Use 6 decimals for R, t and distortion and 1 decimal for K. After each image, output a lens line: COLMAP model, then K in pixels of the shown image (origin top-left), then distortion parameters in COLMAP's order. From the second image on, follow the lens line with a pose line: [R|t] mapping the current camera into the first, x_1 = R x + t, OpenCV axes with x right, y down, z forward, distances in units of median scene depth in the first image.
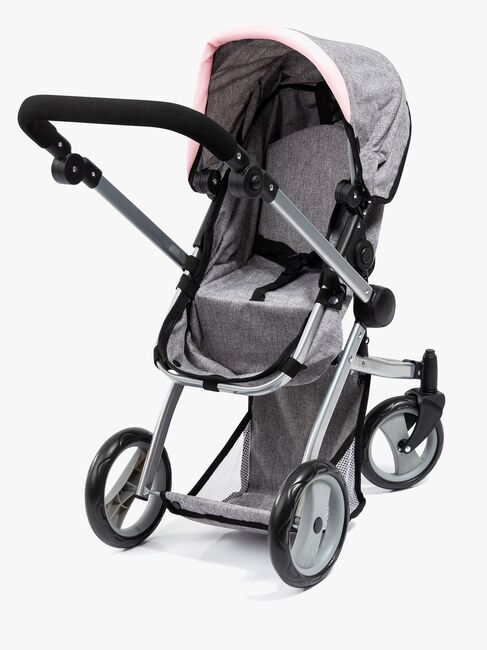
lens RADIAL K [[3258.1, 0, 246.6], [0, 3258.1, 327.0], [0, 0, 1]] dist [1.384525, 0.000000]
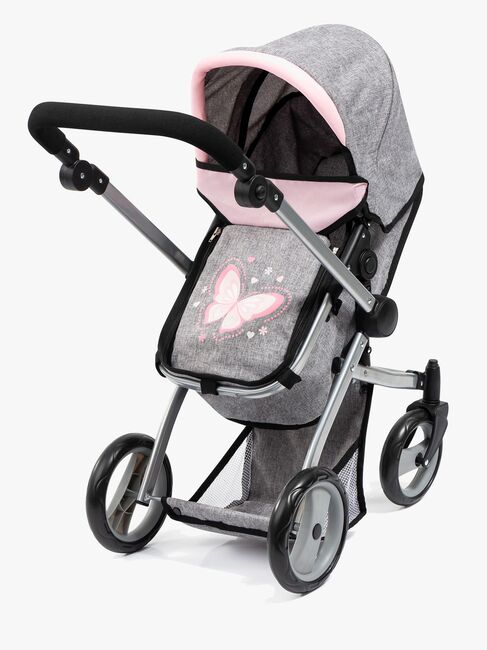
lens RADIAL K [[3730.0, 0, 240.6], [0, 3730.0, 322.0], [0, 0, 1]] dist [2.414964, 0.000000]
pose [[0.999851, 0.016829, -0.003831, 0.001497], [-0.016848, 0.999845, -0.005110, 0.002113], [0.003745, 0.005174, 0.999980, -0.156935]]
